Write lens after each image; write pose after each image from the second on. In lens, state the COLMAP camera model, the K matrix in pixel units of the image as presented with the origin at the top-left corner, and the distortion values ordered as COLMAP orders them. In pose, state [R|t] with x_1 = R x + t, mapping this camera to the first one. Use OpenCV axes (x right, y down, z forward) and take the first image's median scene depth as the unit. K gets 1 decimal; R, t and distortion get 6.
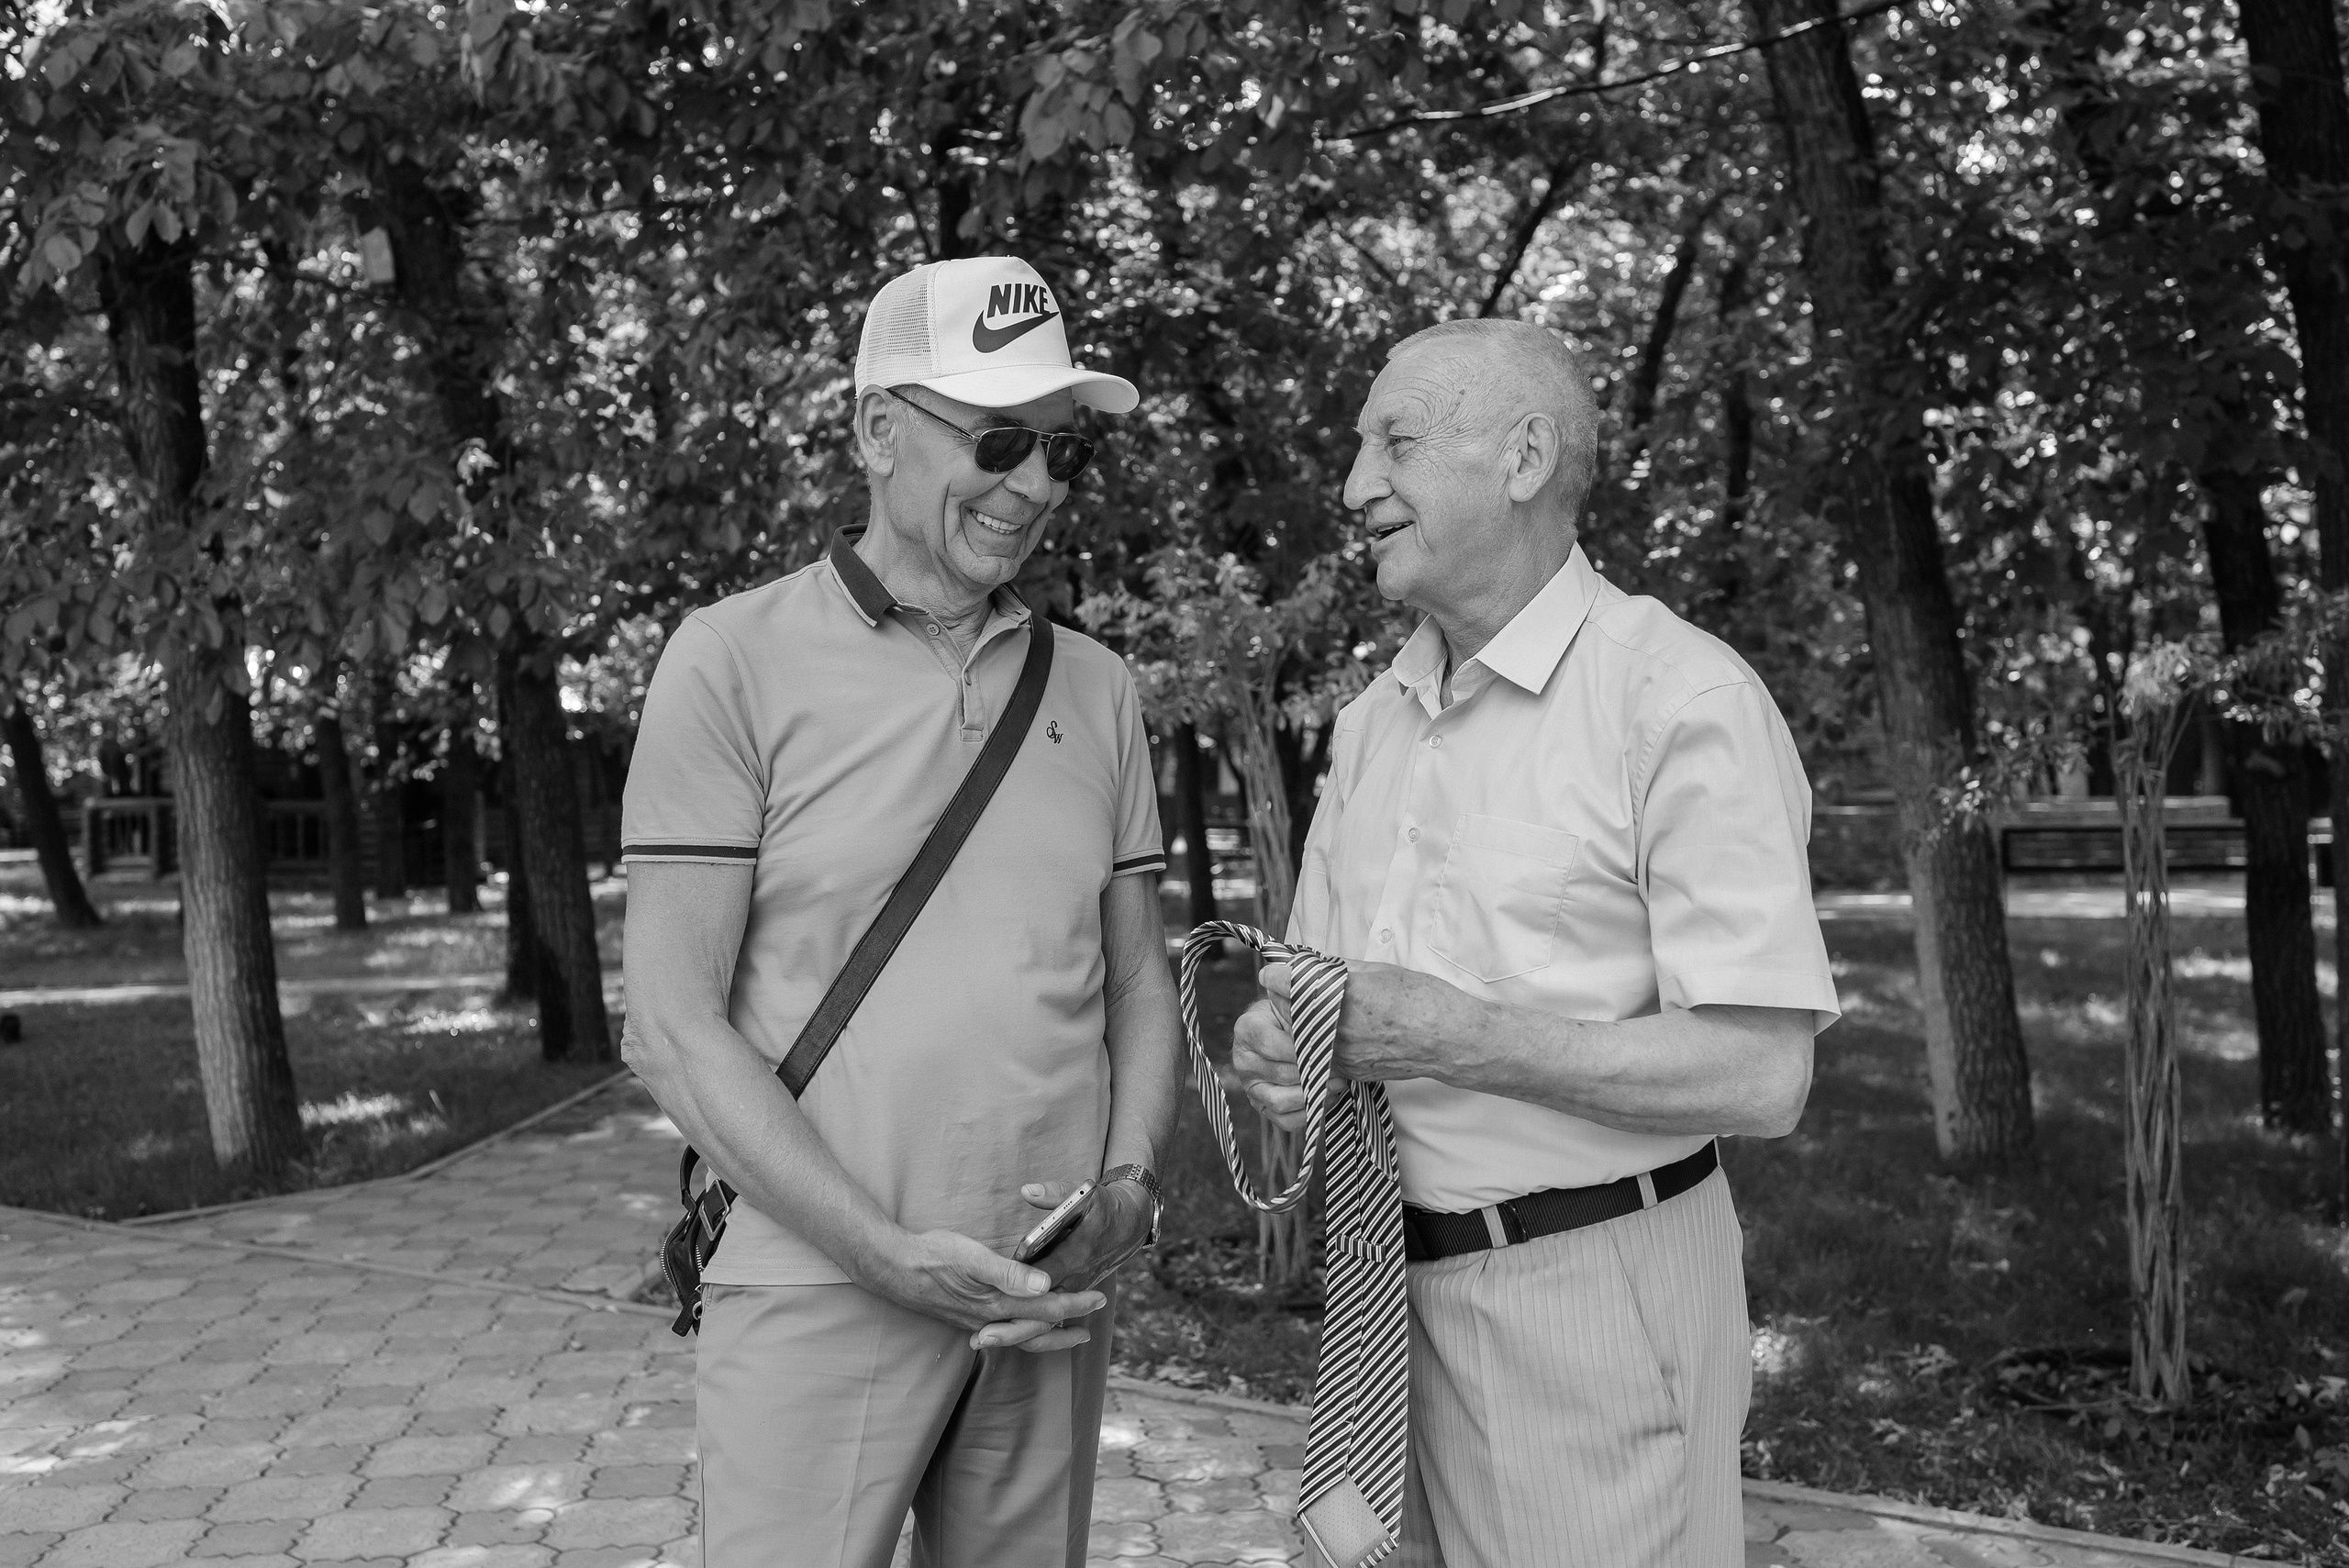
lens RADIAL K [[2166.5, 0, 1174.5], [0, 2166.5, 784.0], [0, 0, 1]] dist [-0.010739, -0.005765]
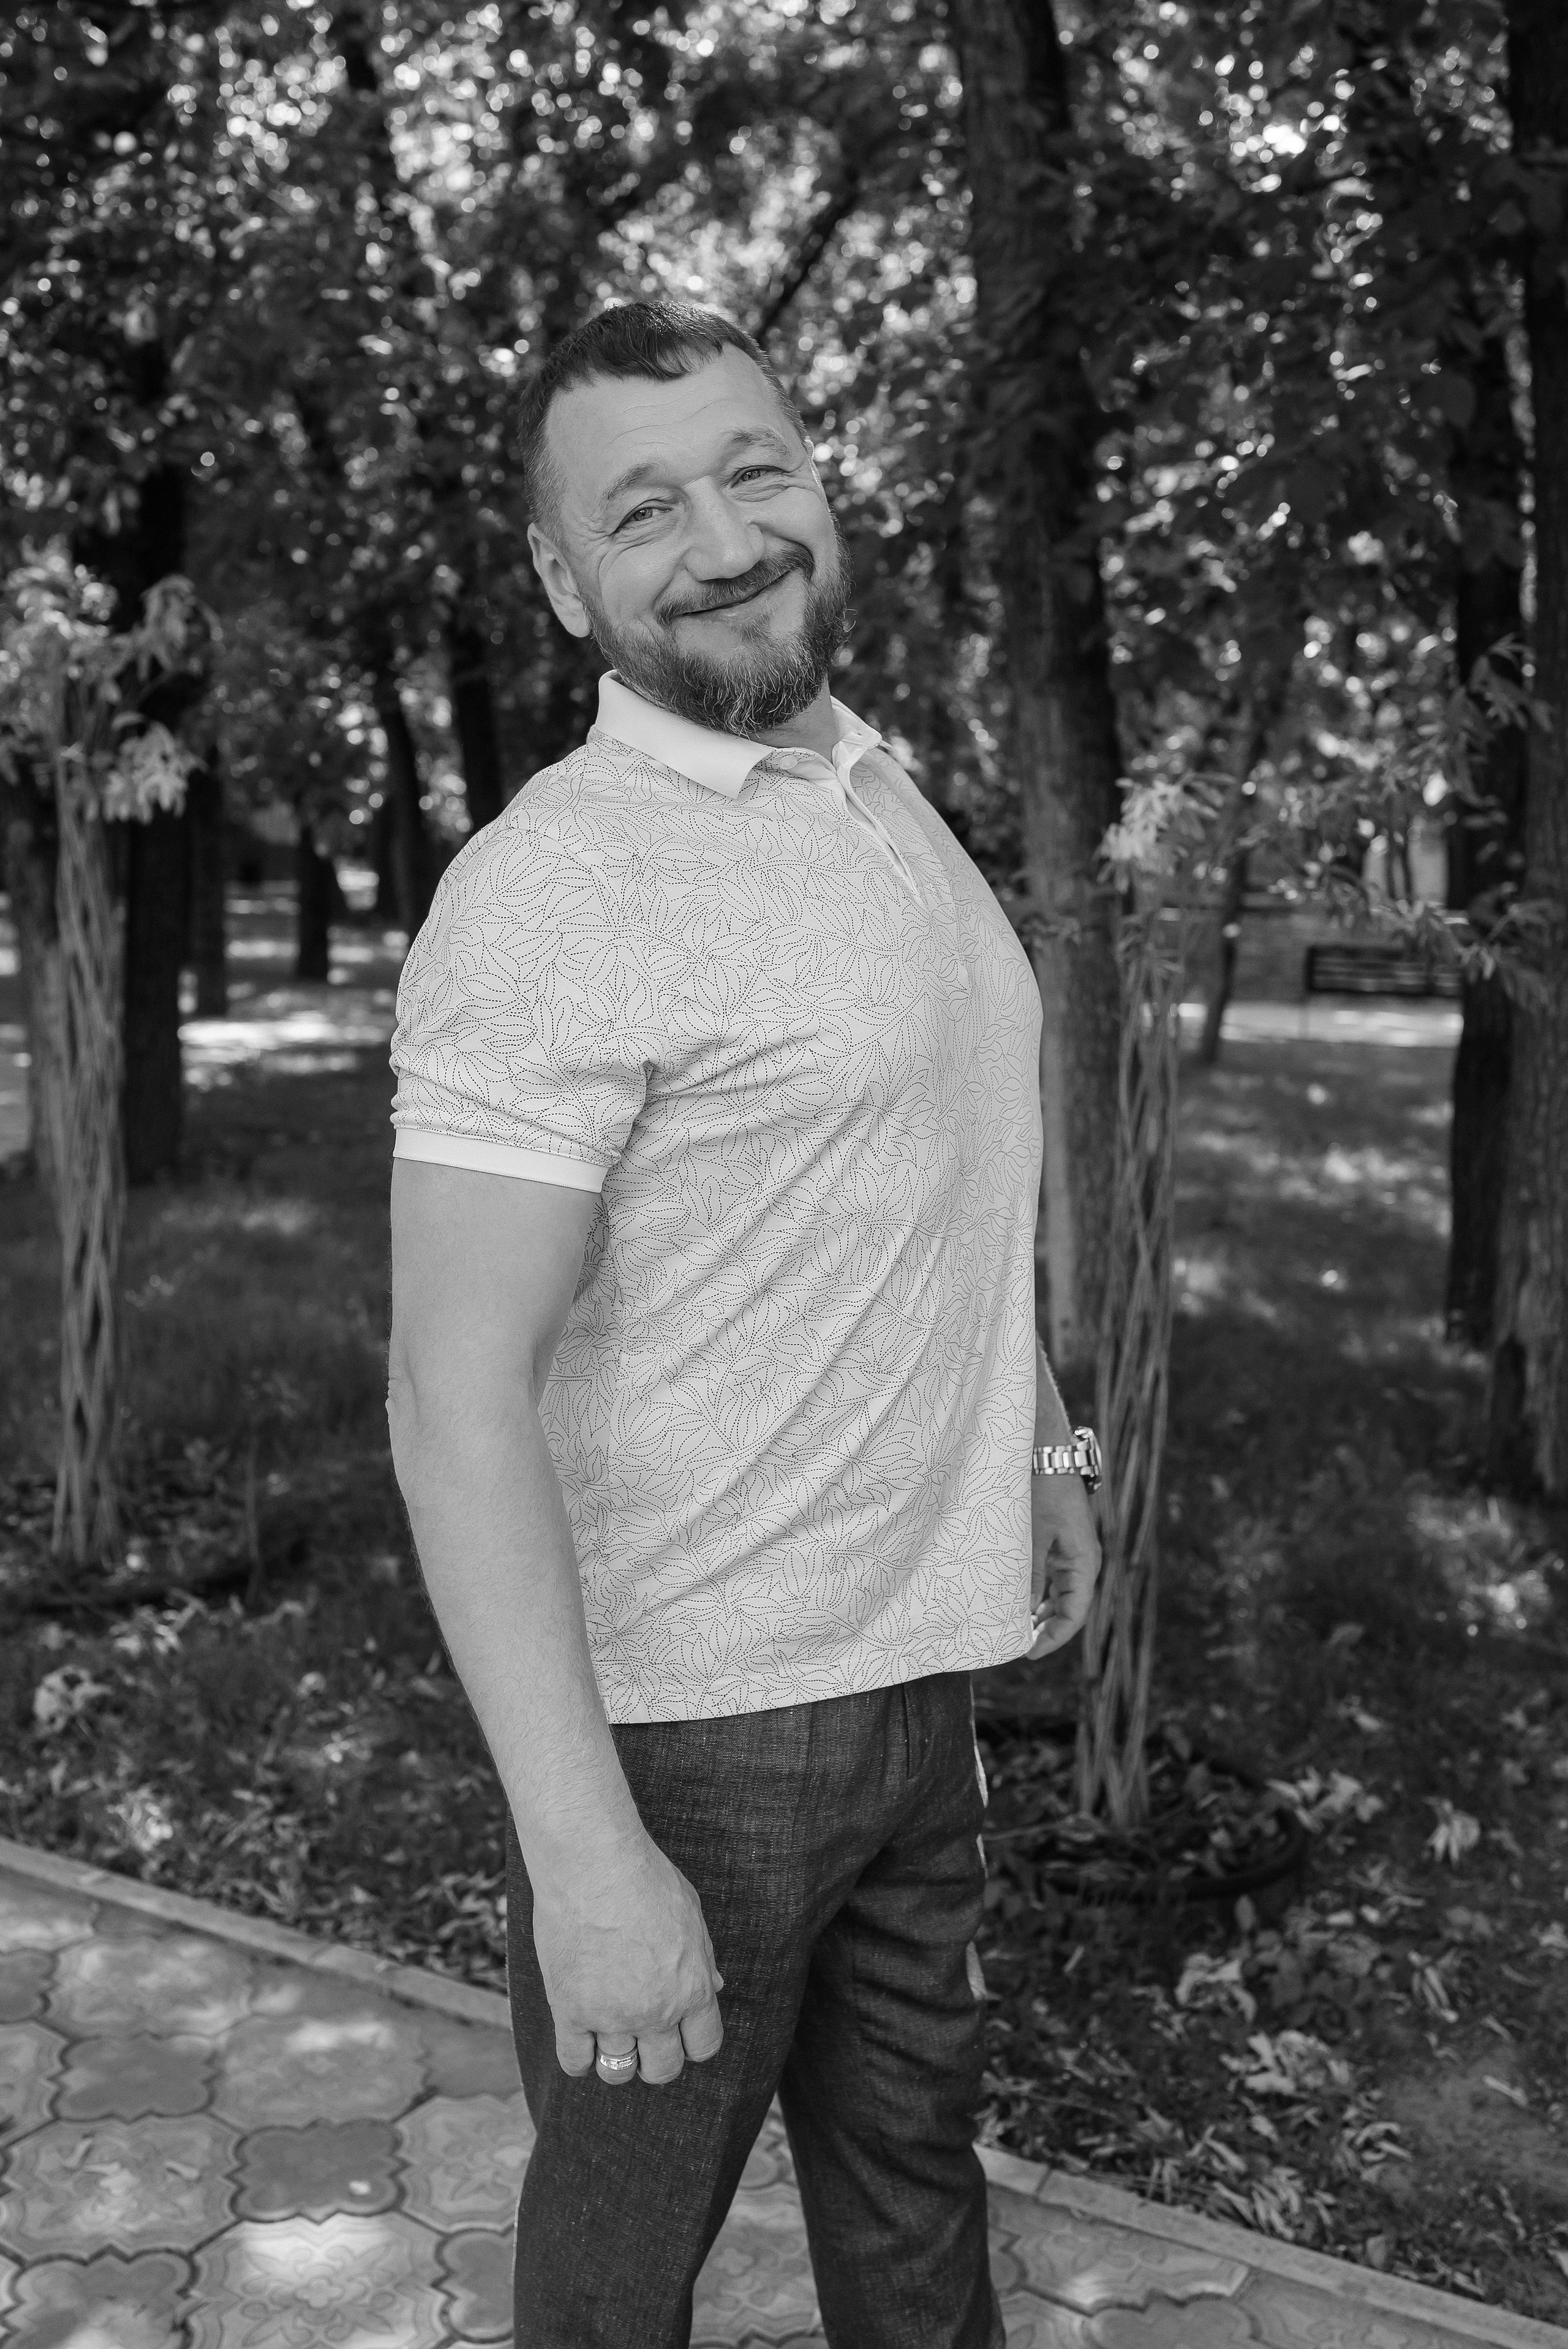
lens RADIAL K [[2166.6, 0, 775.2], [0, 2166.6, 1173.7], [0, 0, 1]] dist [-0.010739, -0.005765]
pose [[0.994001, 0.043838, 0.100202, 0.206441], [-0.058531, 0.987141, 0.148753, -0.028345], [-0.092392, -0.153725, 0.983785, 0.248937]]
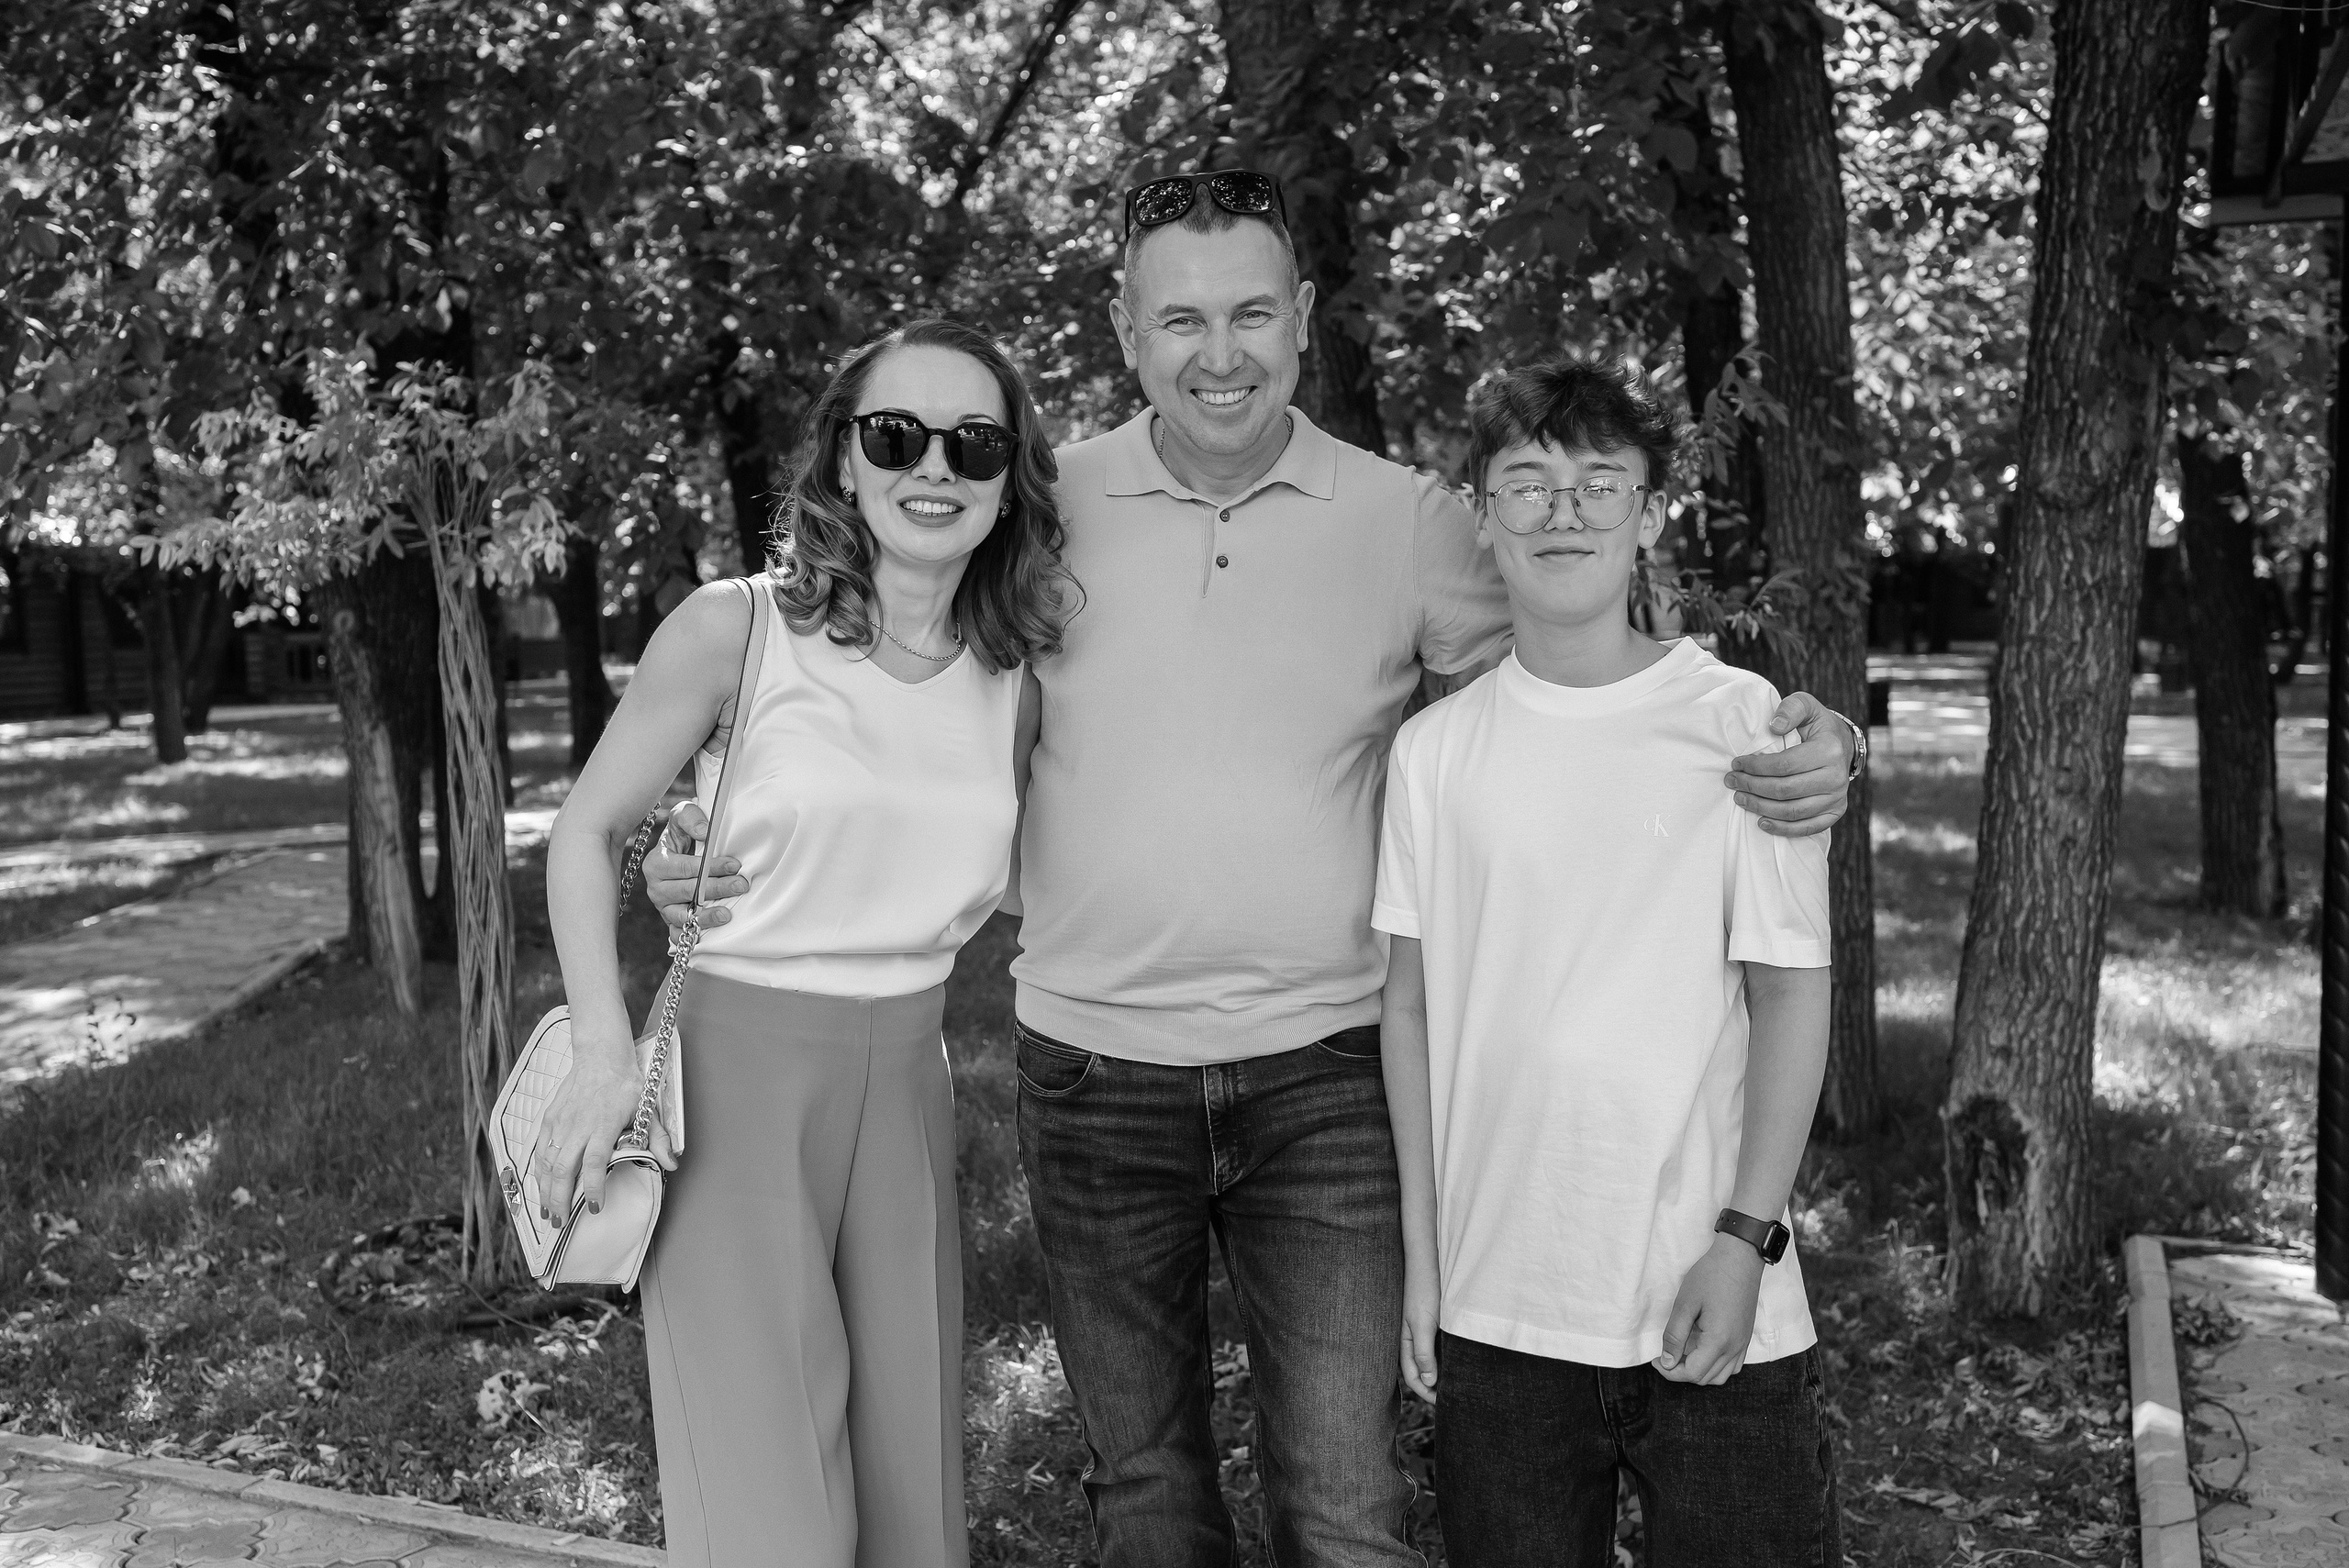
lens RADIAL K [[2166.5, 0, 1174.5], [0, 2166.5, 784.0], [0, 0, 1]] dist [-0.010739, -0.005765]
pose [[0.986948, -0.014584, 0.160377, 0.171591], [0.002224, 0.997030, 0.076982, -0.013536], [-0.161023, -0.075620, 0.984049, 0.185343]]
